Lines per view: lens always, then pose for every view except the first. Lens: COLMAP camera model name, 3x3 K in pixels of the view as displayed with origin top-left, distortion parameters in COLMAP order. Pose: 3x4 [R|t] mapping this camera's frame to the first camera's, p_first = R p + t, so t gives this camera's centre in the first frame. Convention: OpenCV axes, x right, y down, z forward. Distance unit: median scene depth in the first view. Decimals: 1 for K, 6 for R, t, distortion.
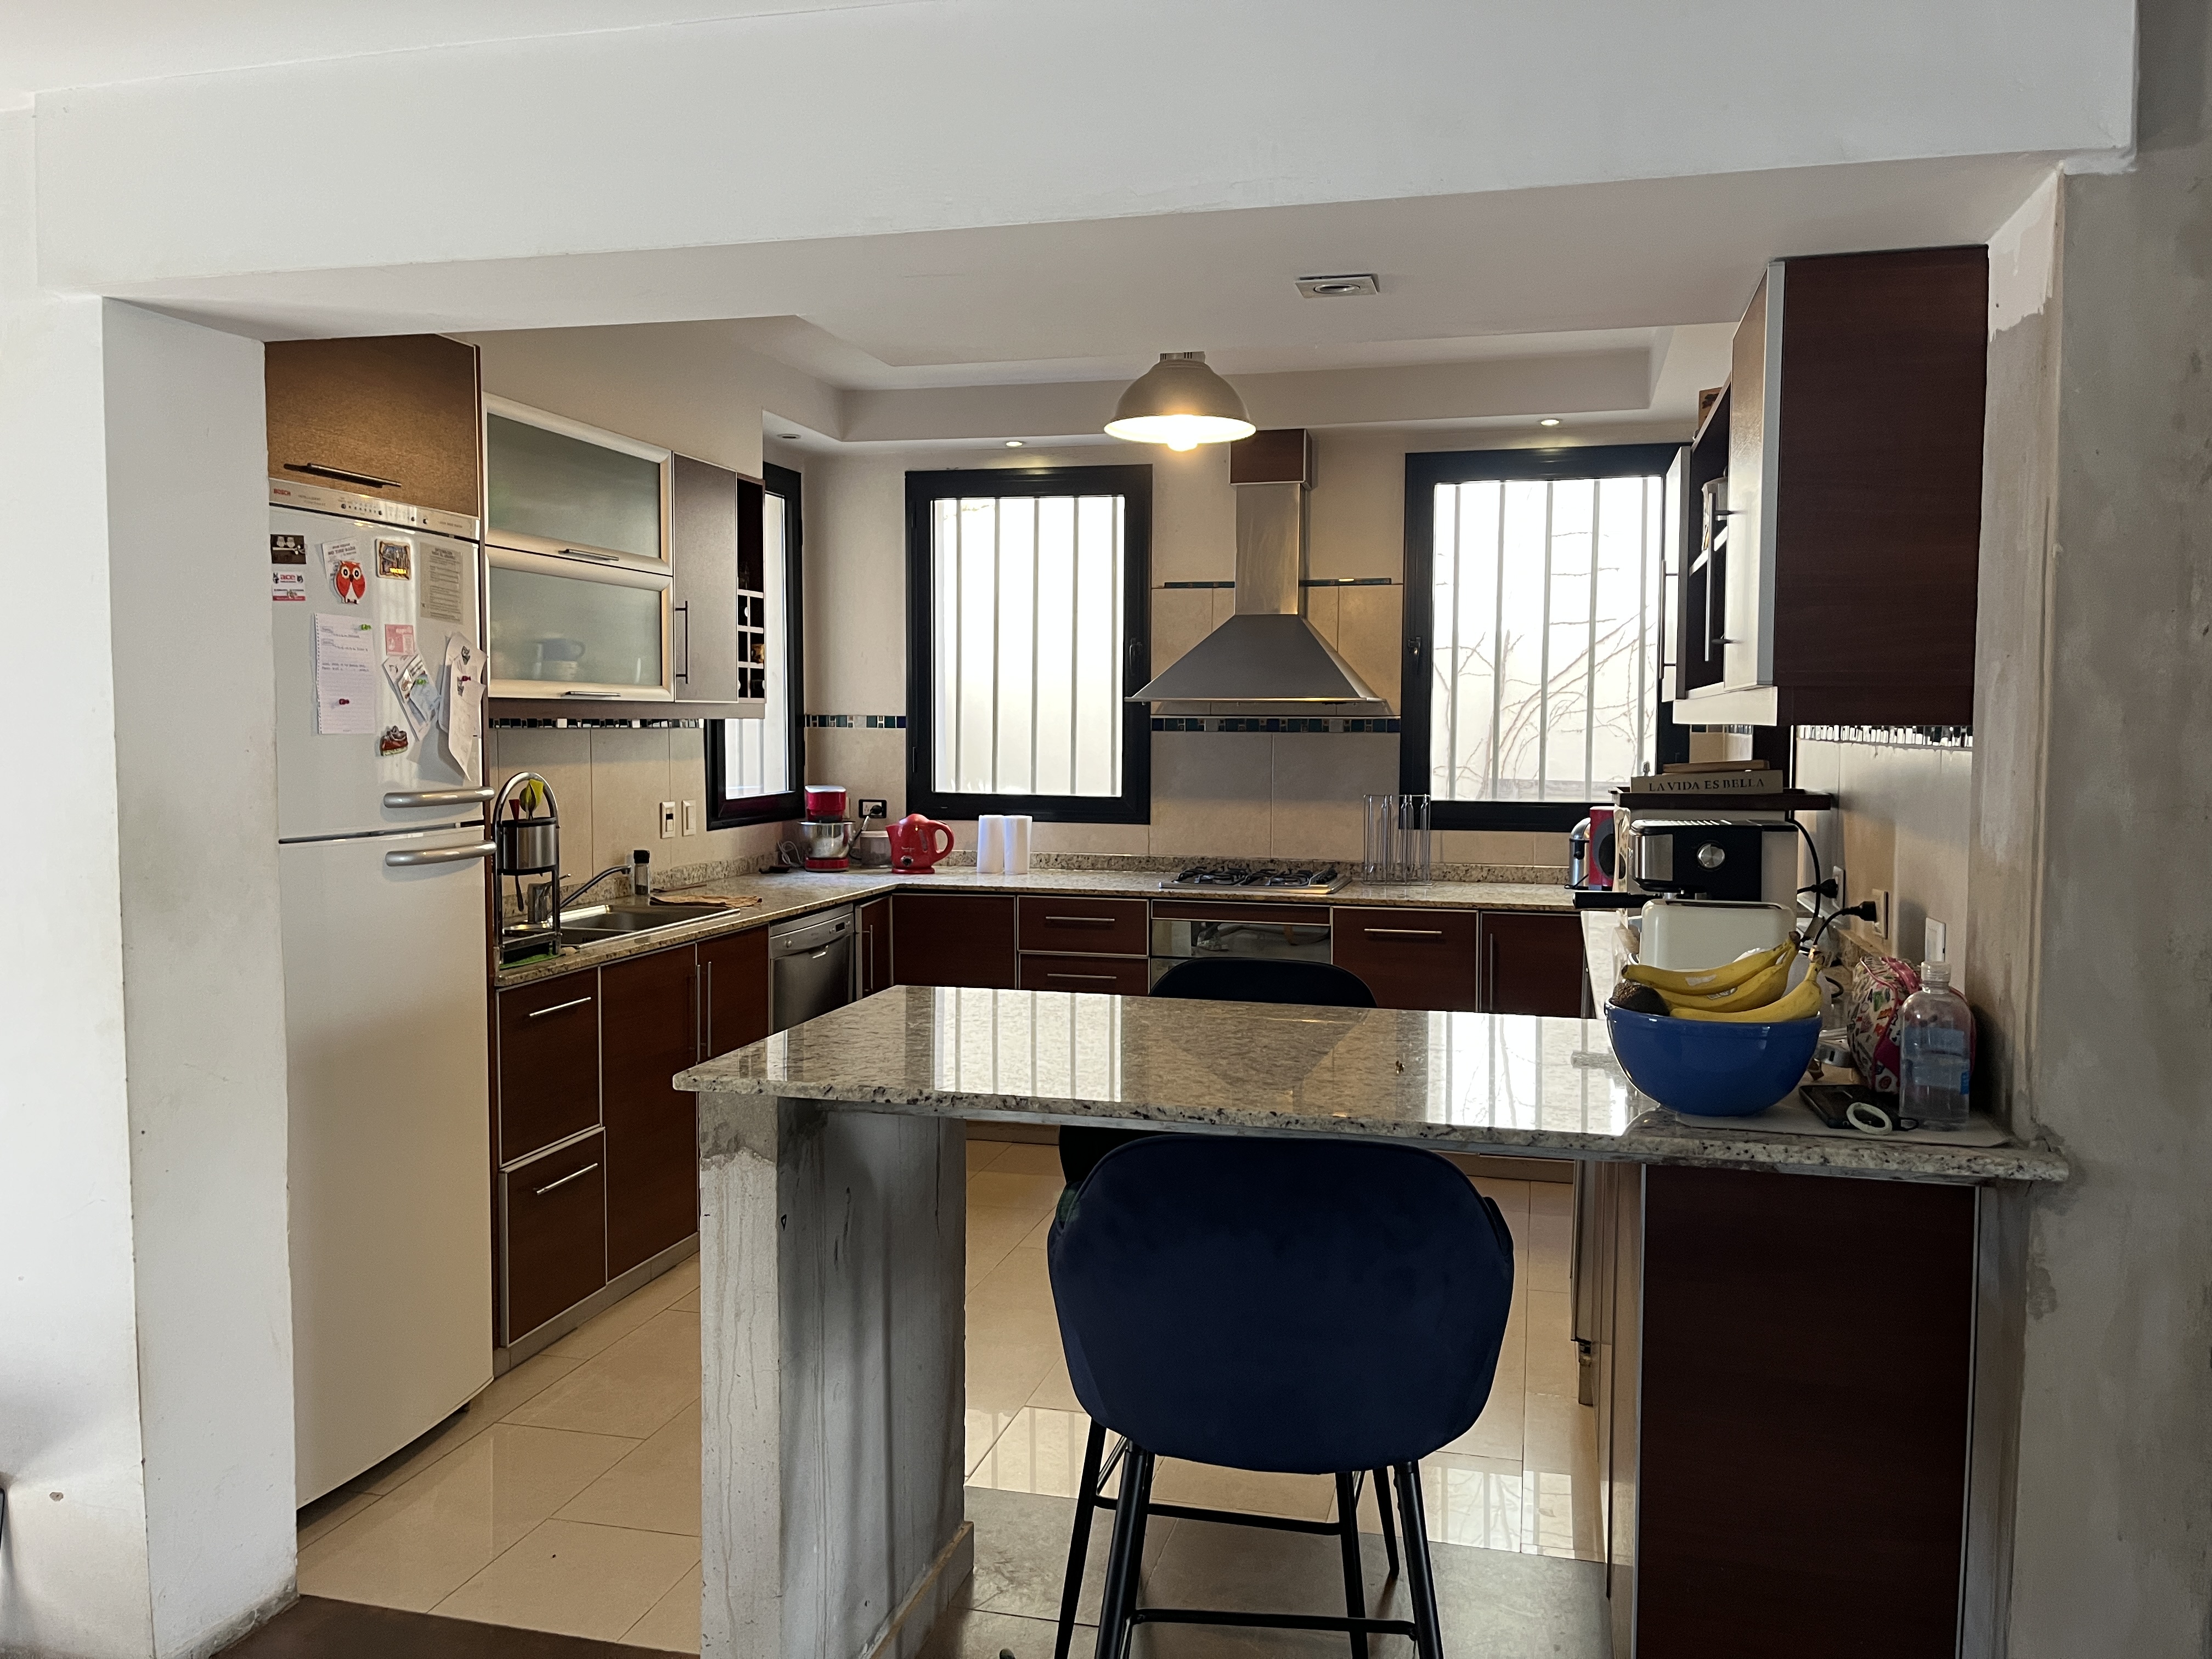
lens RADIAL K [[1698.0, 0, 1106.0], [0, 1698.0, 829.5], [0, 0, 1]] dist [0.100116, -0.181586]
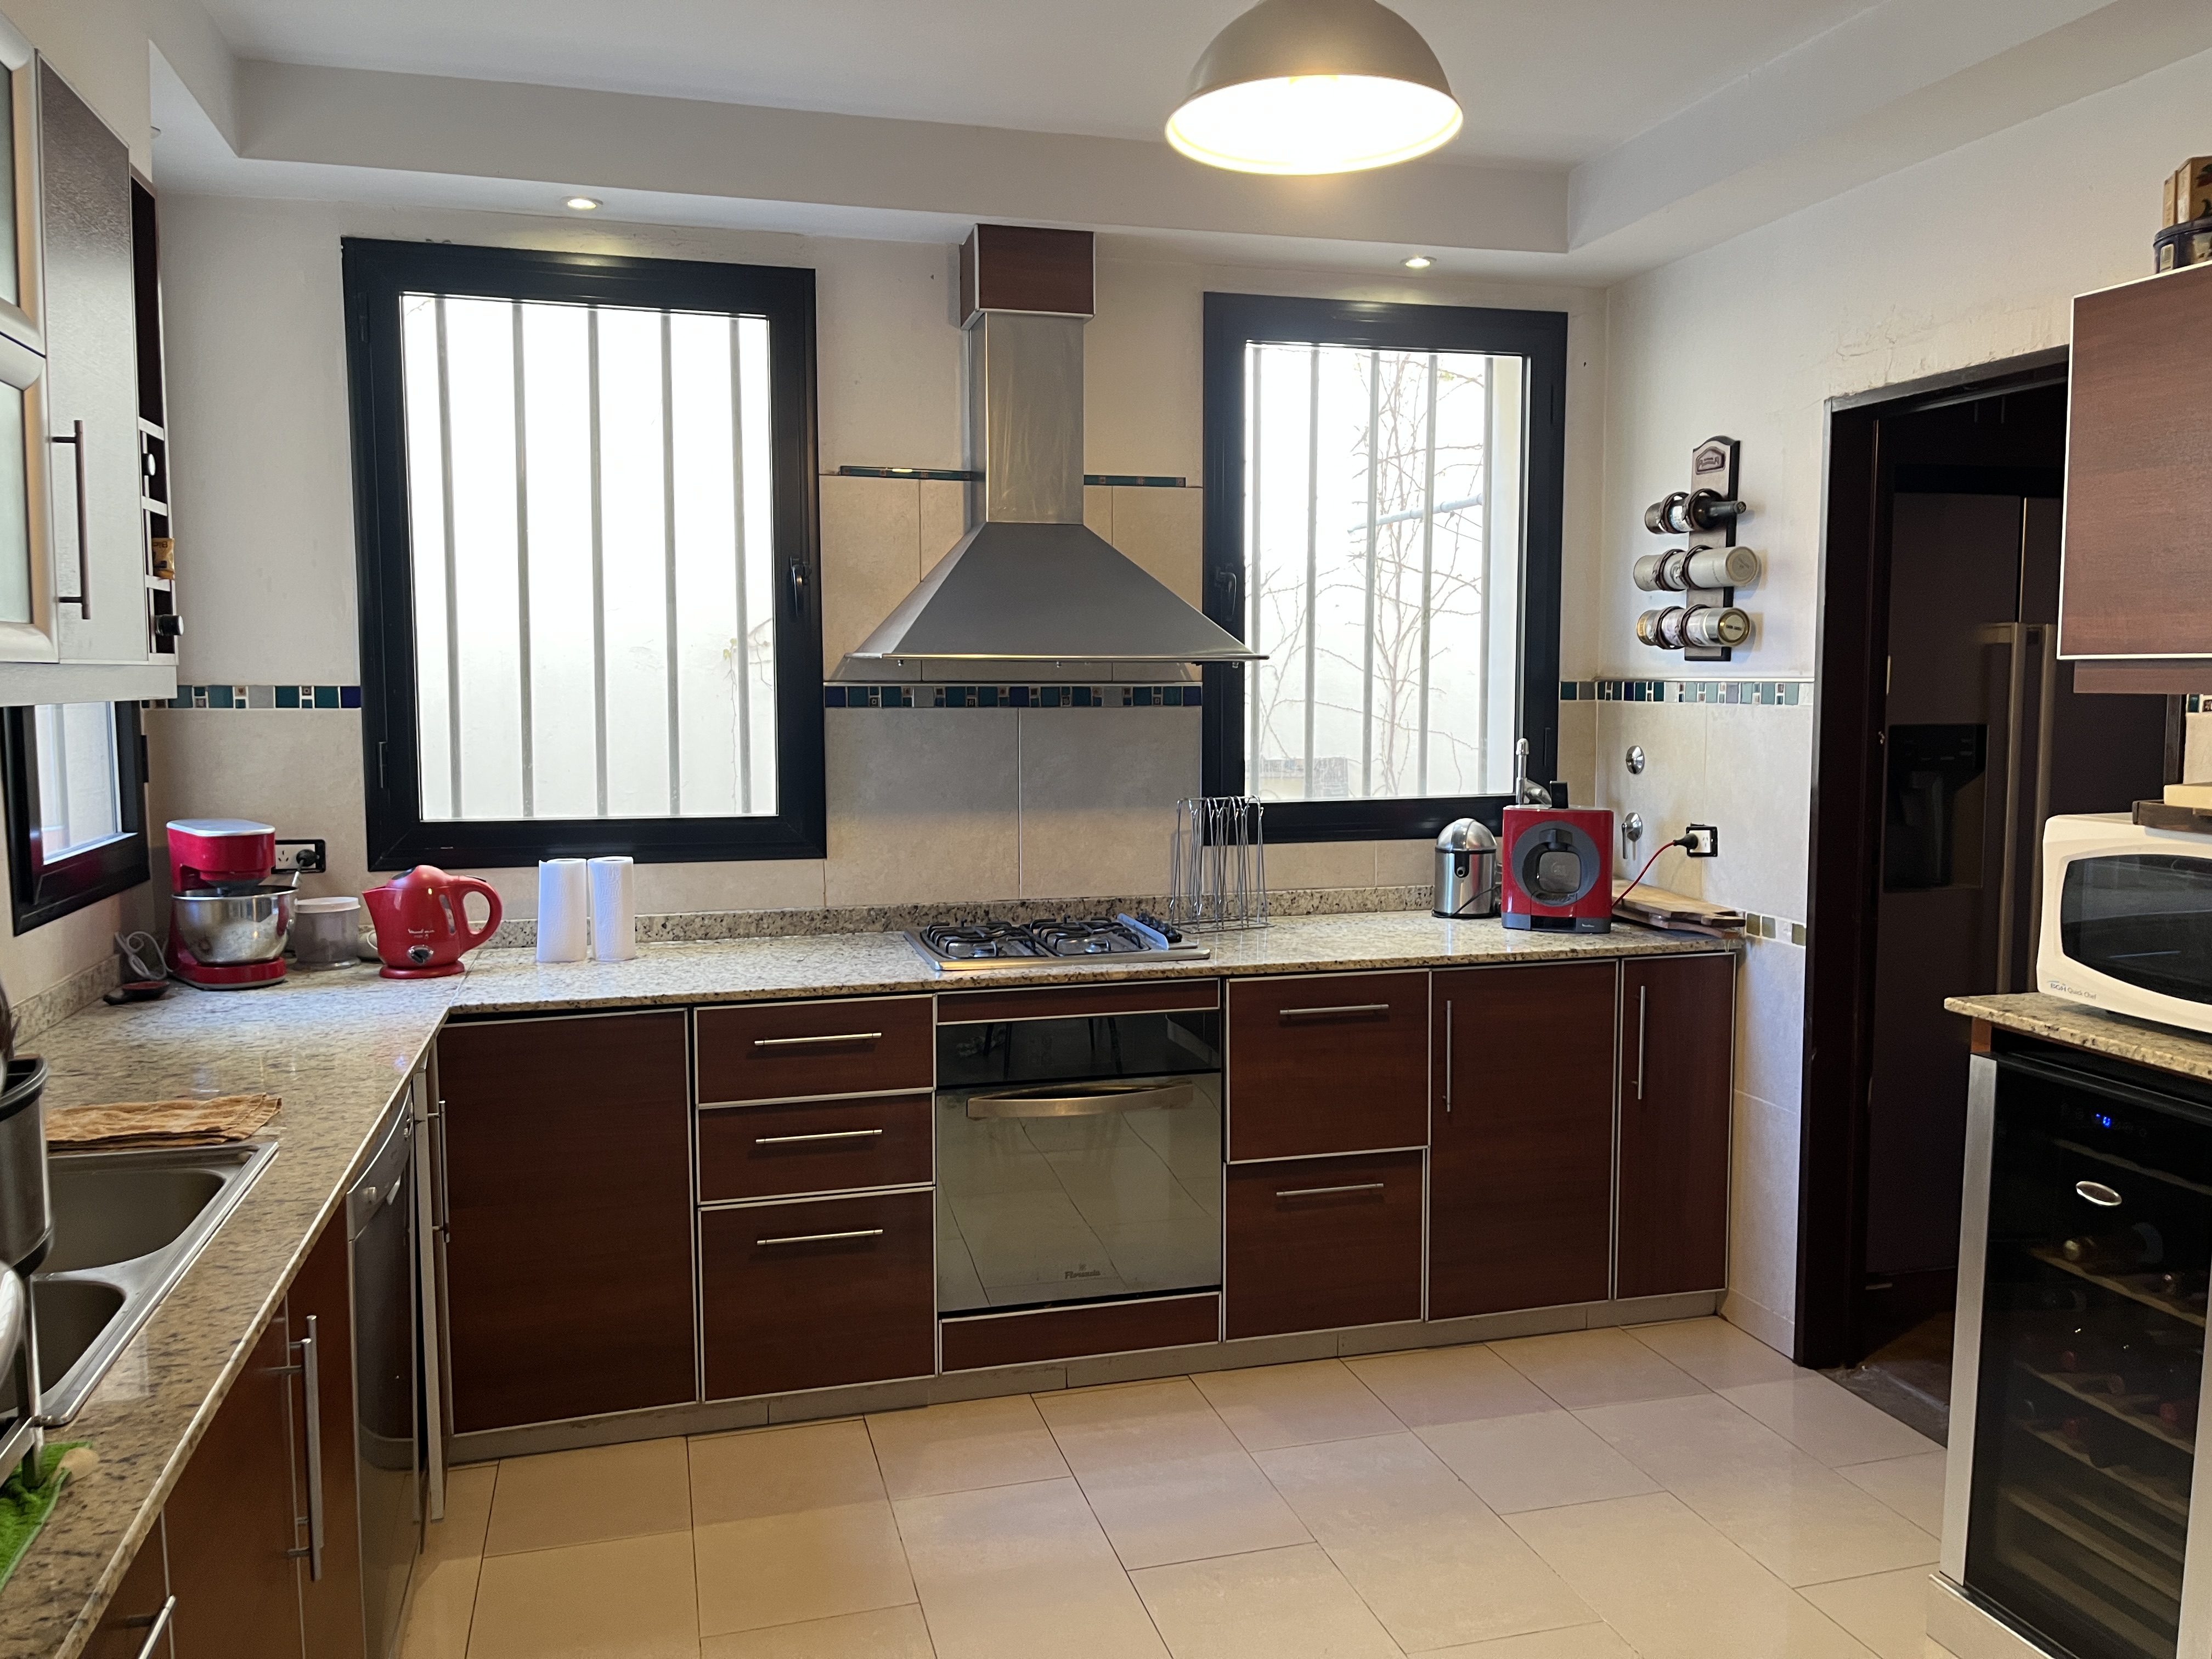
lens RADIAL K [[1698.0, 0, 1106.0], [0, 1698.0, 829.5], [0, 0, 1]] dist [0.100116, -0.181586]
pose [[0.865593, -0.051850, 0.498057, -0.196171], [0.039511, 0.998596, 0.035292, -0.031628], [-0.499188, -0.010870, 0.866426, 0.413126]]
